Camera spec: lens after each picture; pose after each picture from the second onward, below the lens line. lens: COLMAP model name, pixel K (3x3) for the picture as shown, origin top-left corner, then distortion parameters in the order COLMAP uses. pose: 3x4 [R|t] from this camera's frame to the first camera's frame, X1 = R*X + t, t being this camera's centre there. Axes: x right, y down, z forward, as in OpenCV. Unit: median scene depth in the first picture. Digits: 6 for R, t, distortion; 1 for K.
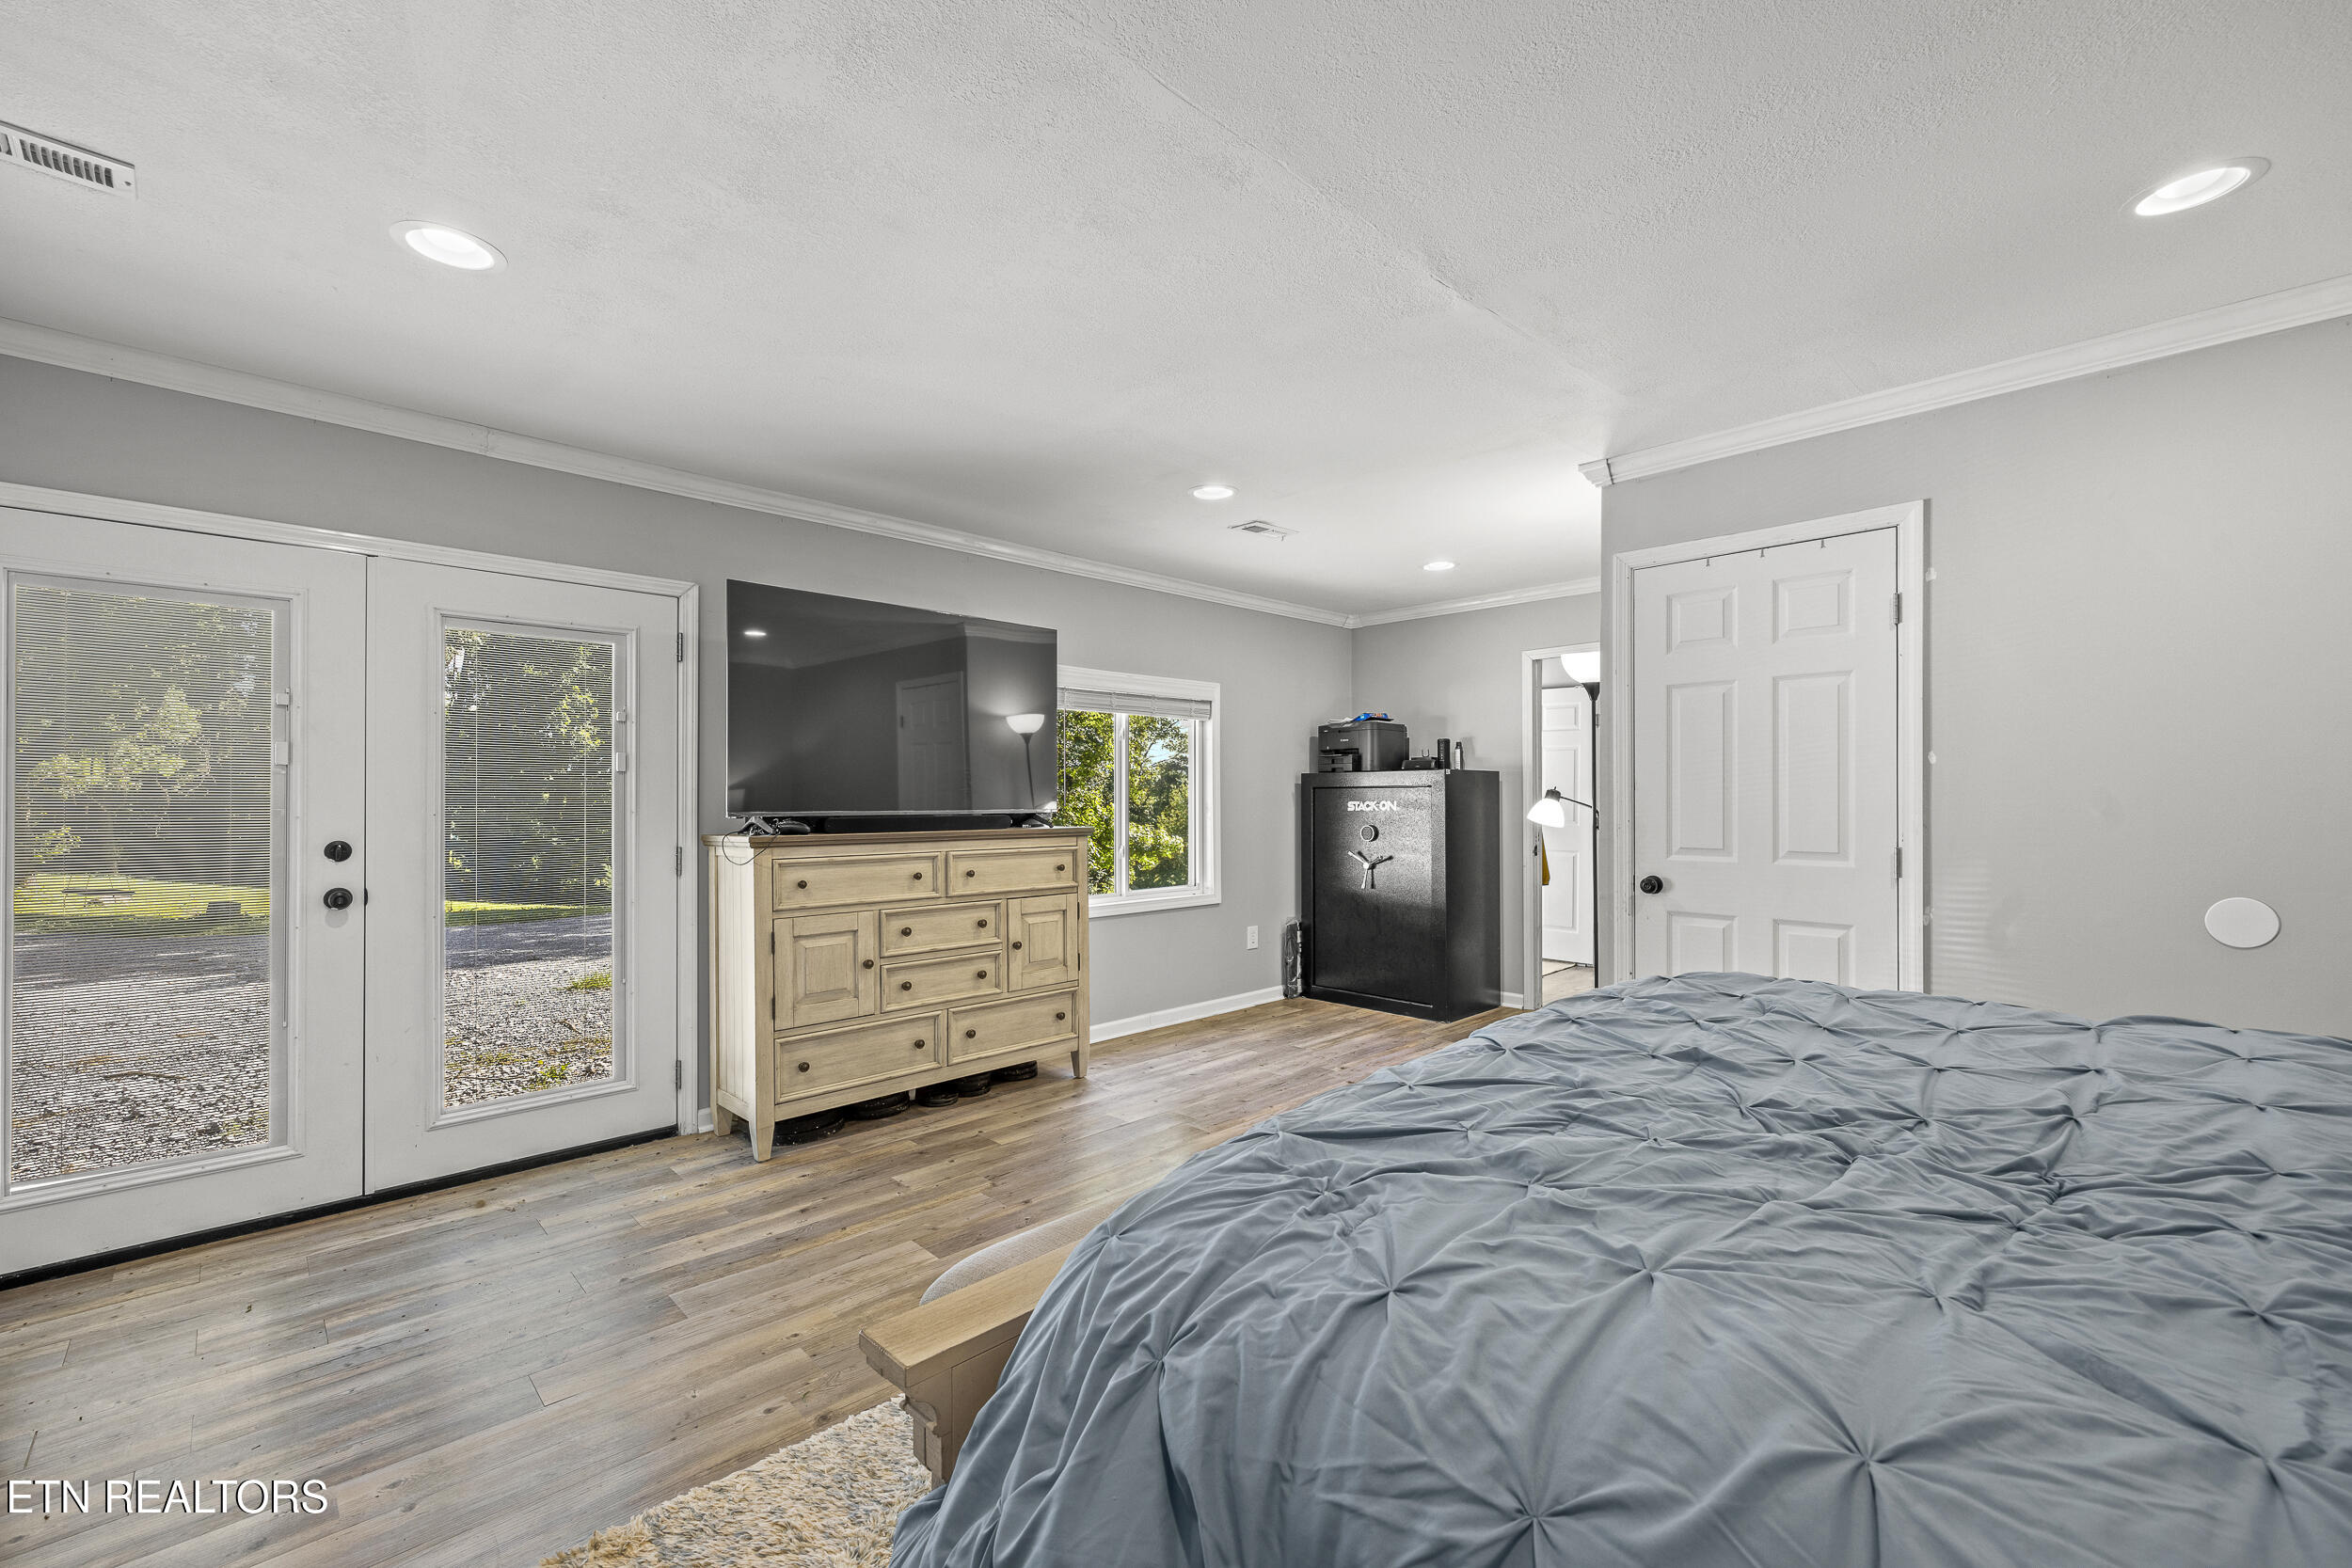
lens RADIAL K [[949.7, 0, 1187.7], [0, 949.7, 793.3], [0, 0, 1]] dist [-0.005831, 0.001064]
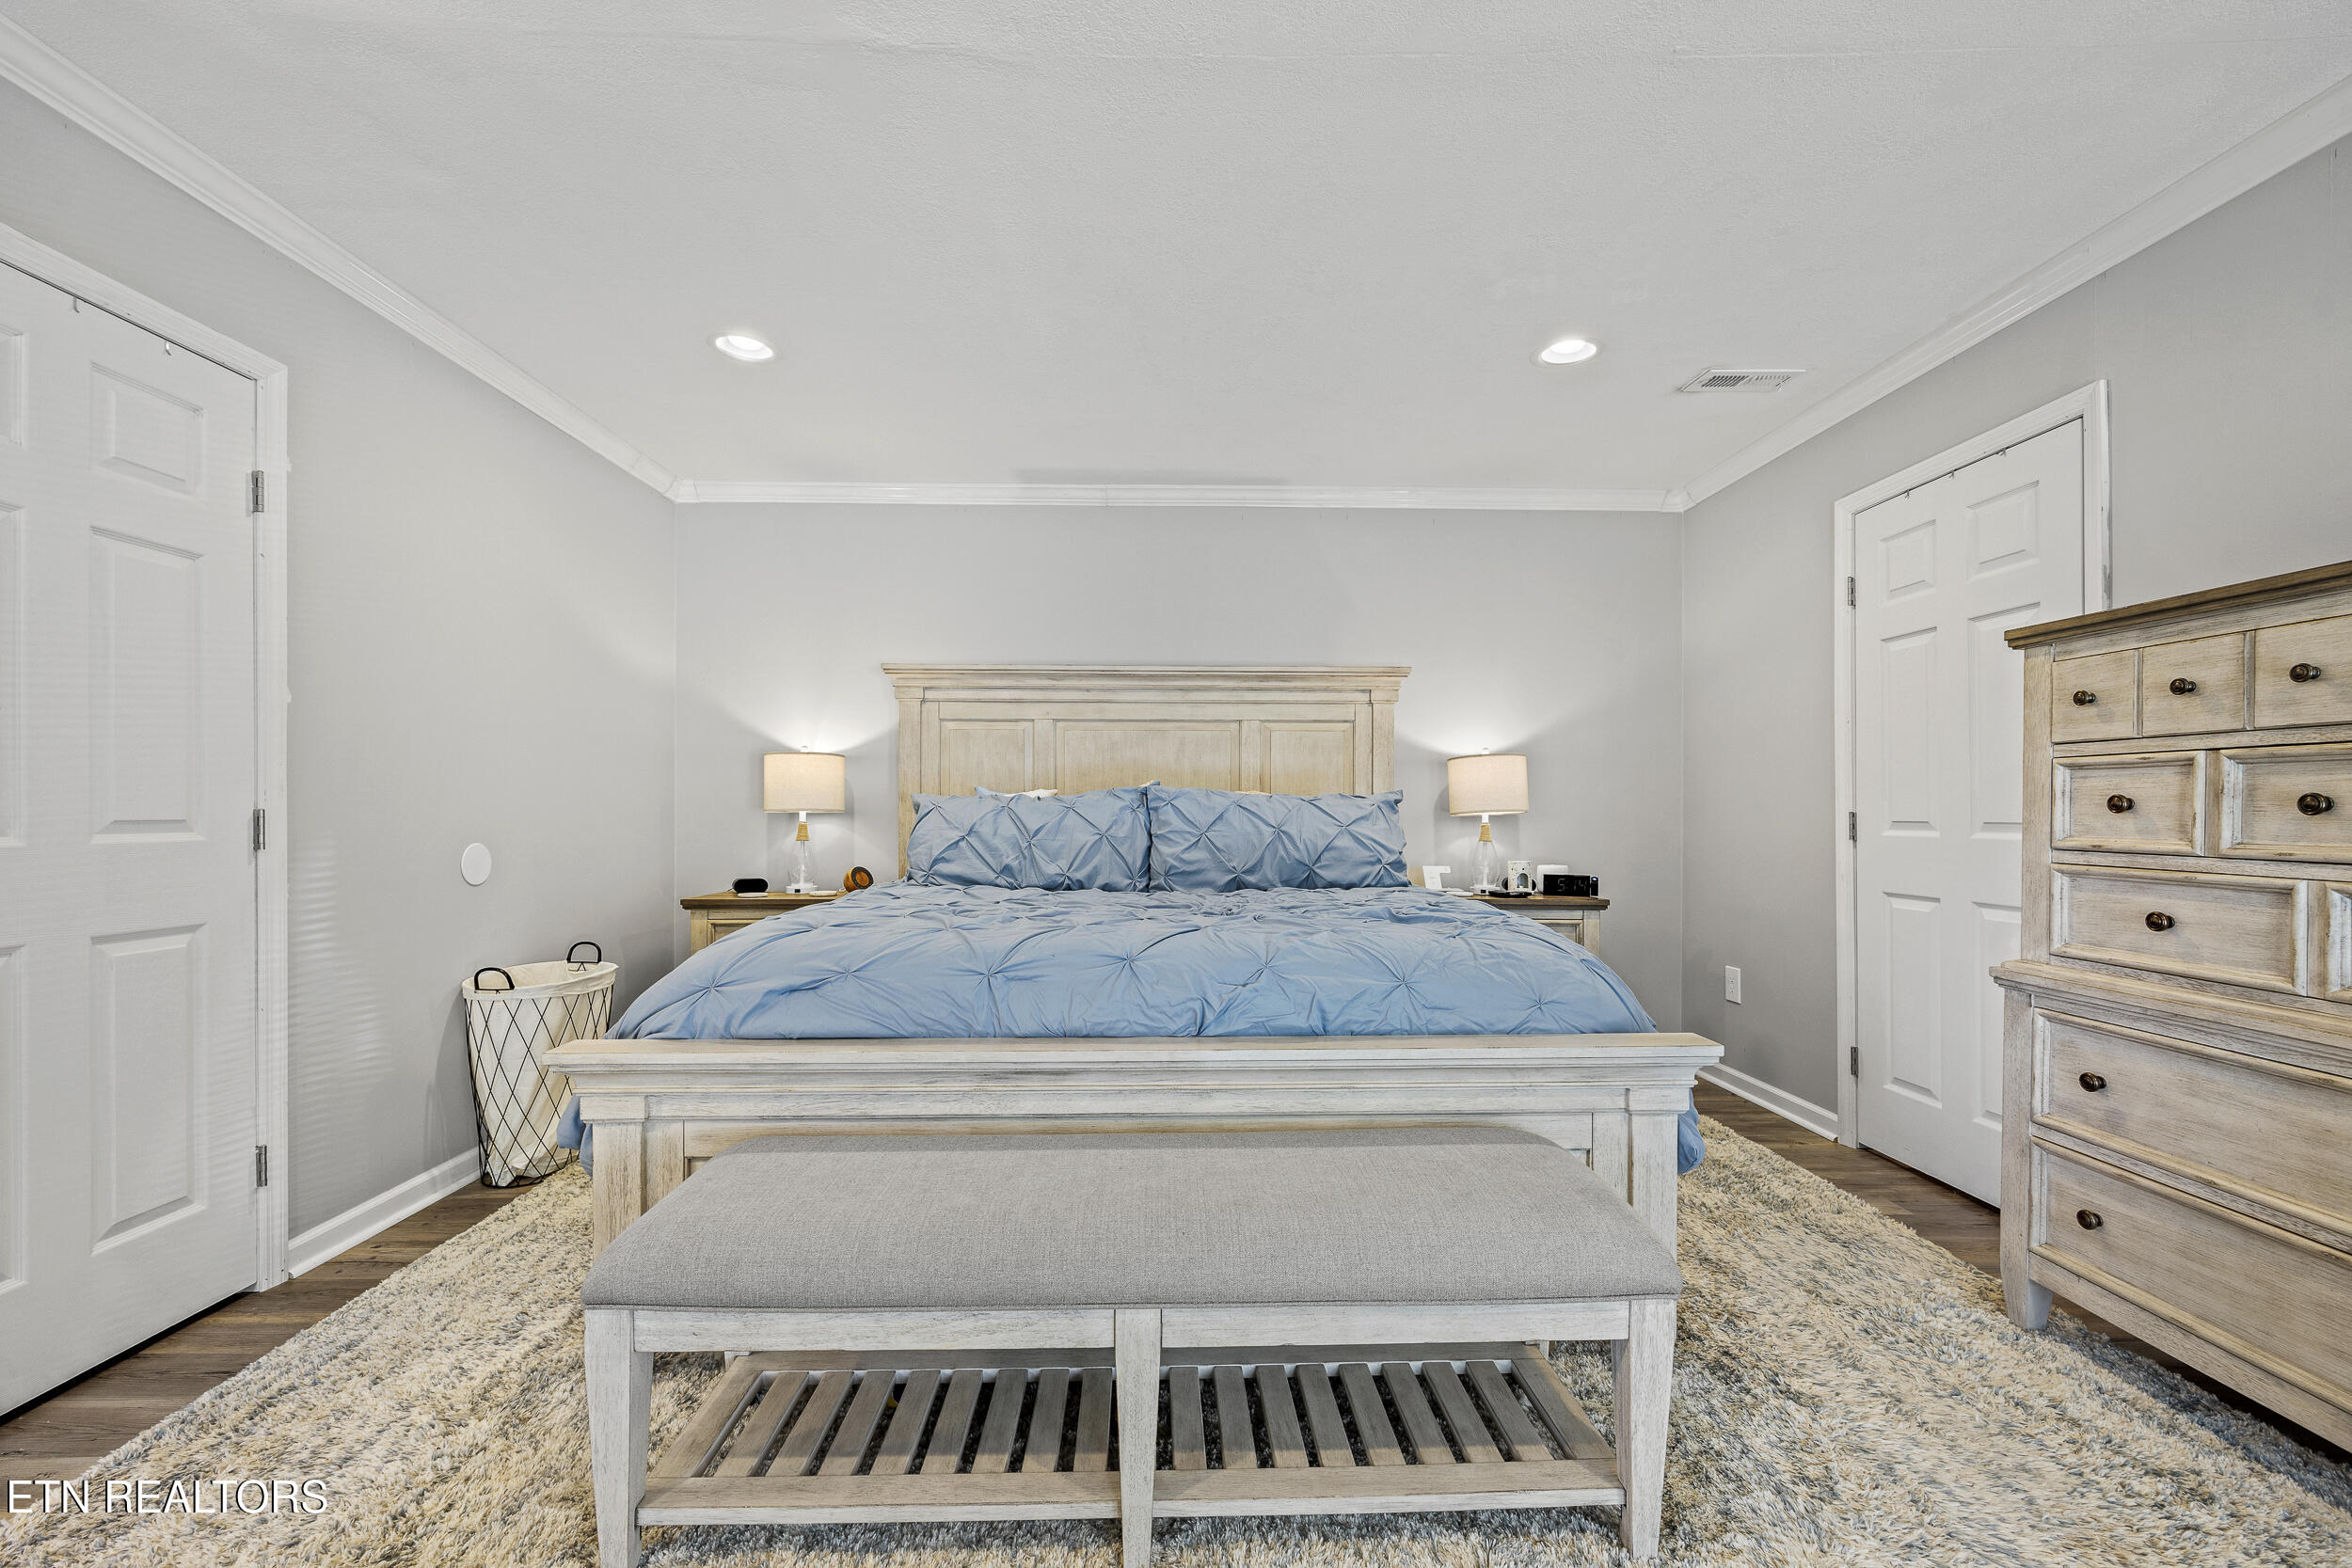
lens RADIAL K [[949.7, 0, 1169.7], [0, 949.7, 808.6], [0, 0, 1]] dist [-0.005831, 0.001064]
pose [[-0.716963, -0.001294, 0.697110, -0.245583], [-0.006799, 0.999964, -0.005136, 0.046833], [-0.697078, -0.008422, -0.716945, 0.869317]]
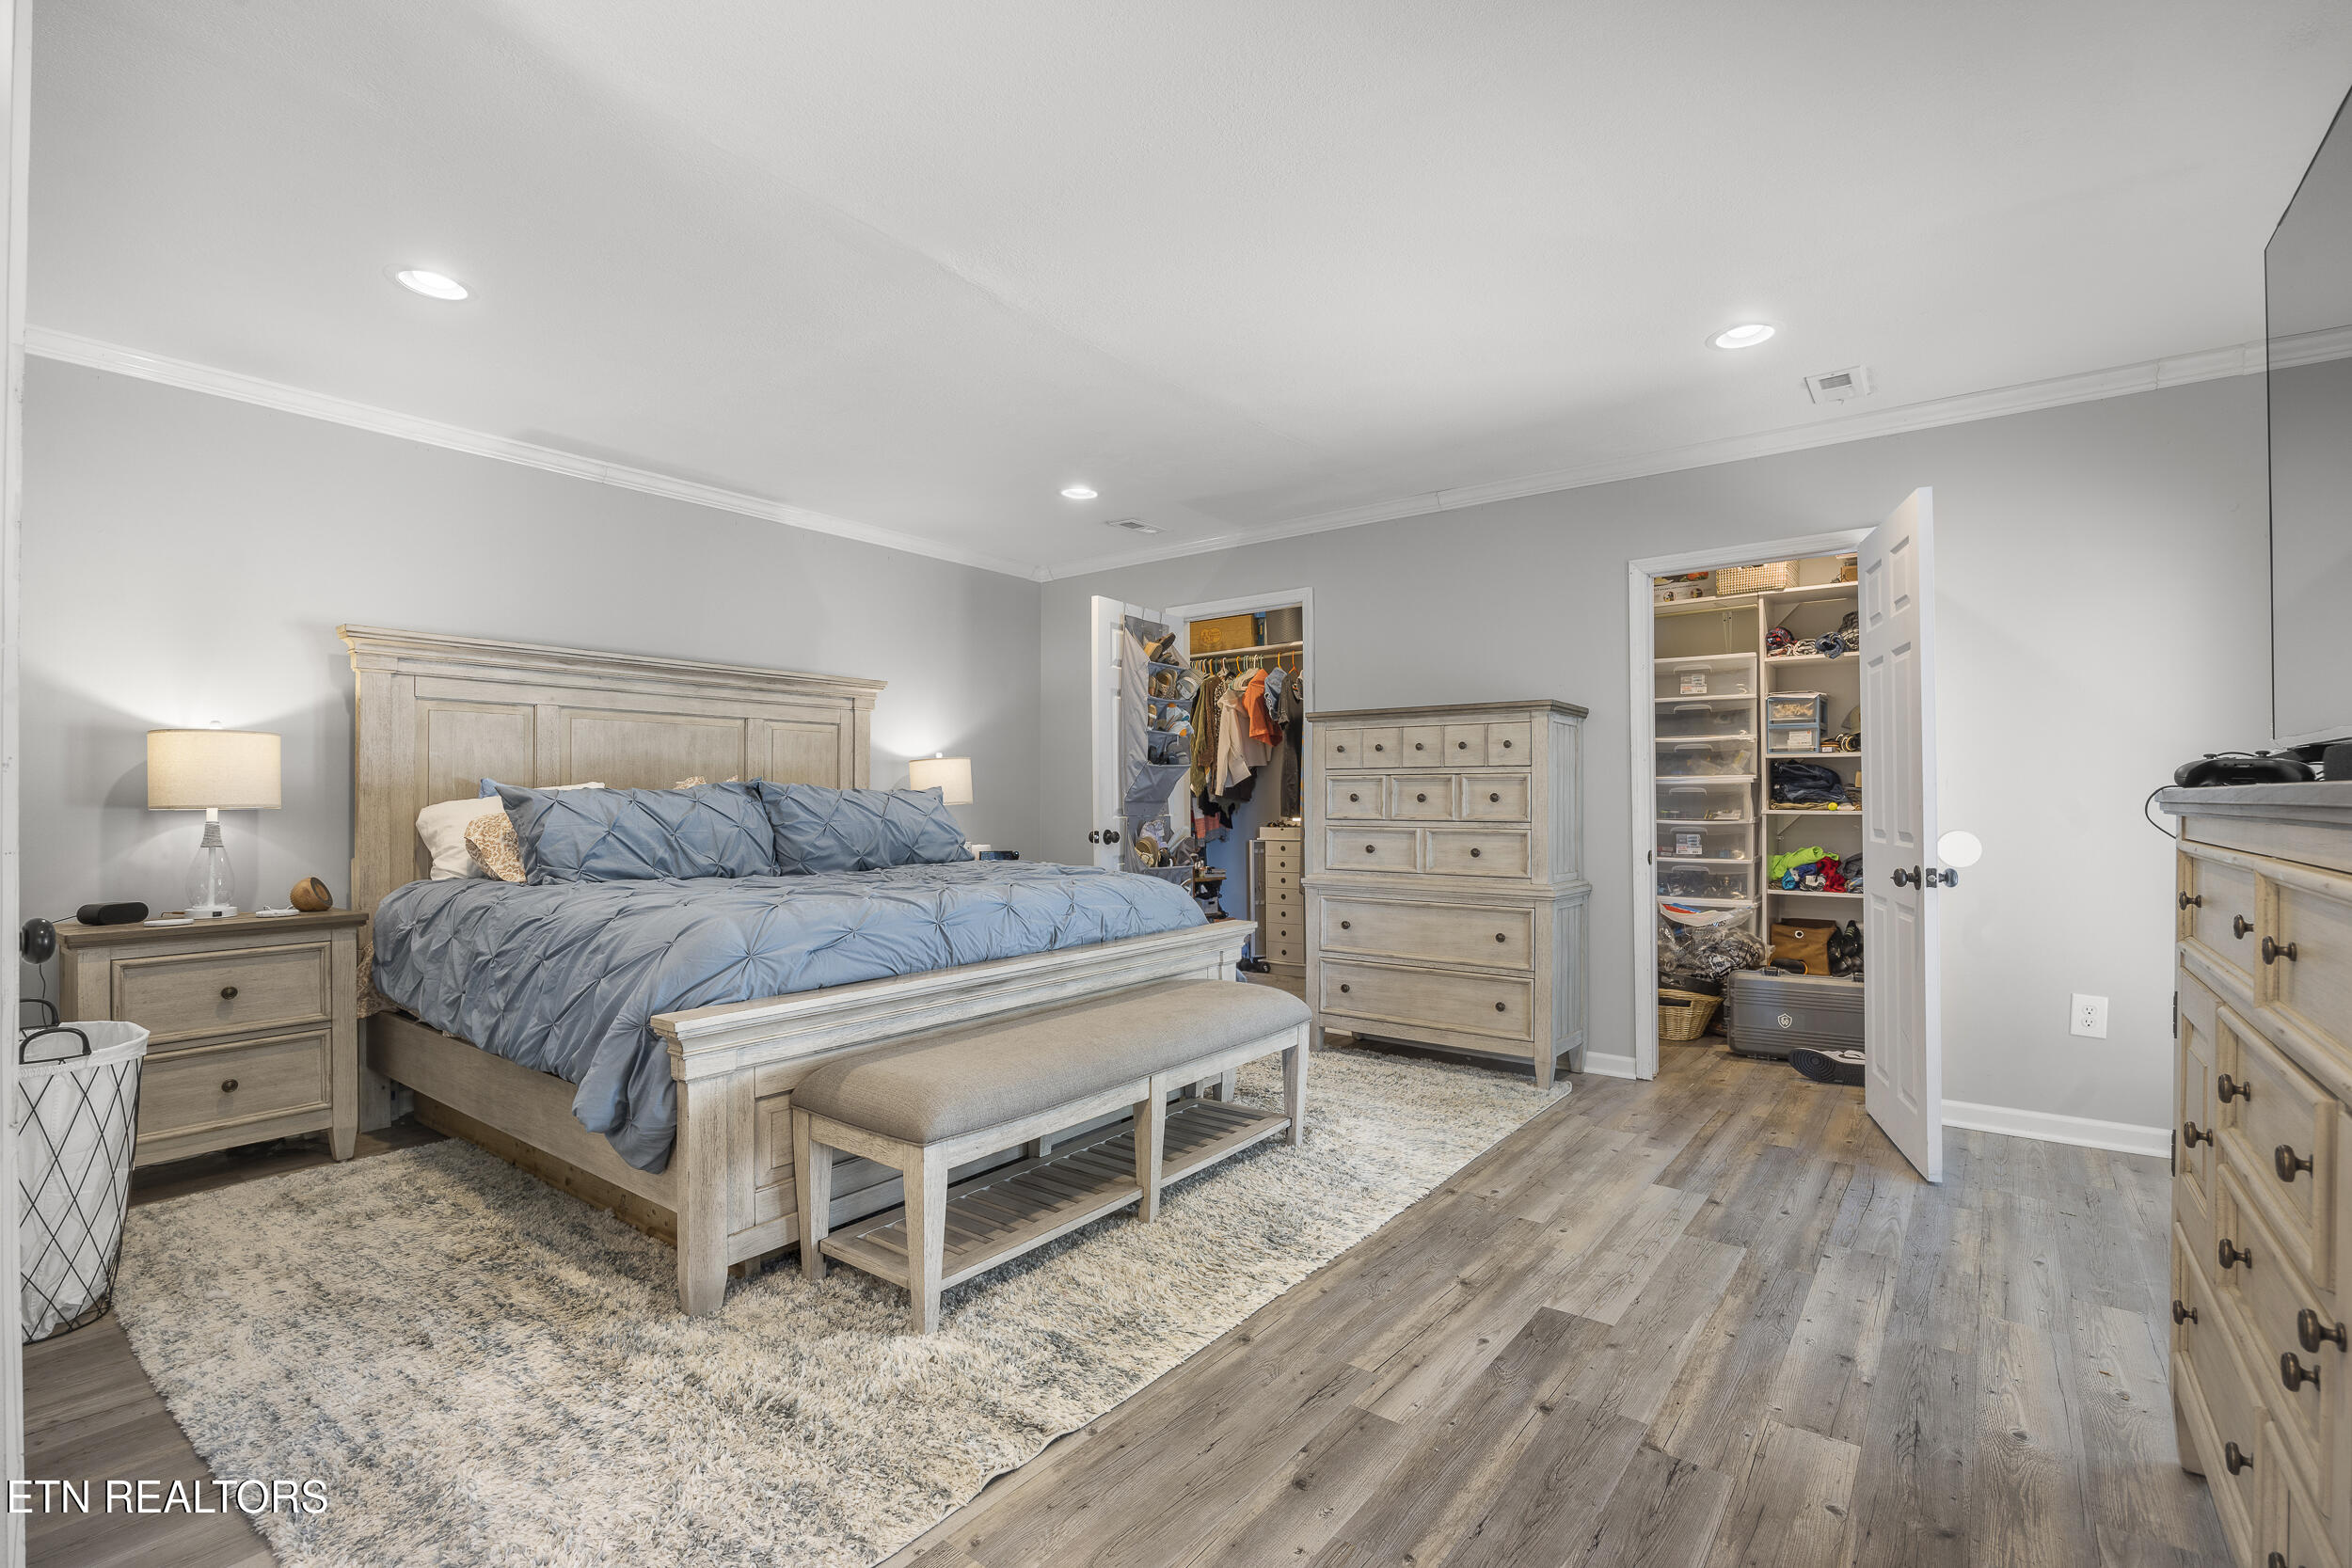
lens RADIAL K [[1078.2, 0, 1165.2], [0, 1078.2, 788.9], [0, 0, 1]] dist [-0.017630, -0.001005]
pose [[-0.992613, 0.000901, -0.121320, 0.127630], [0.003014, 0.999847, -0.017241, 0.049261], [0.121286, -0.017479, -0.992464, 1.407151]]
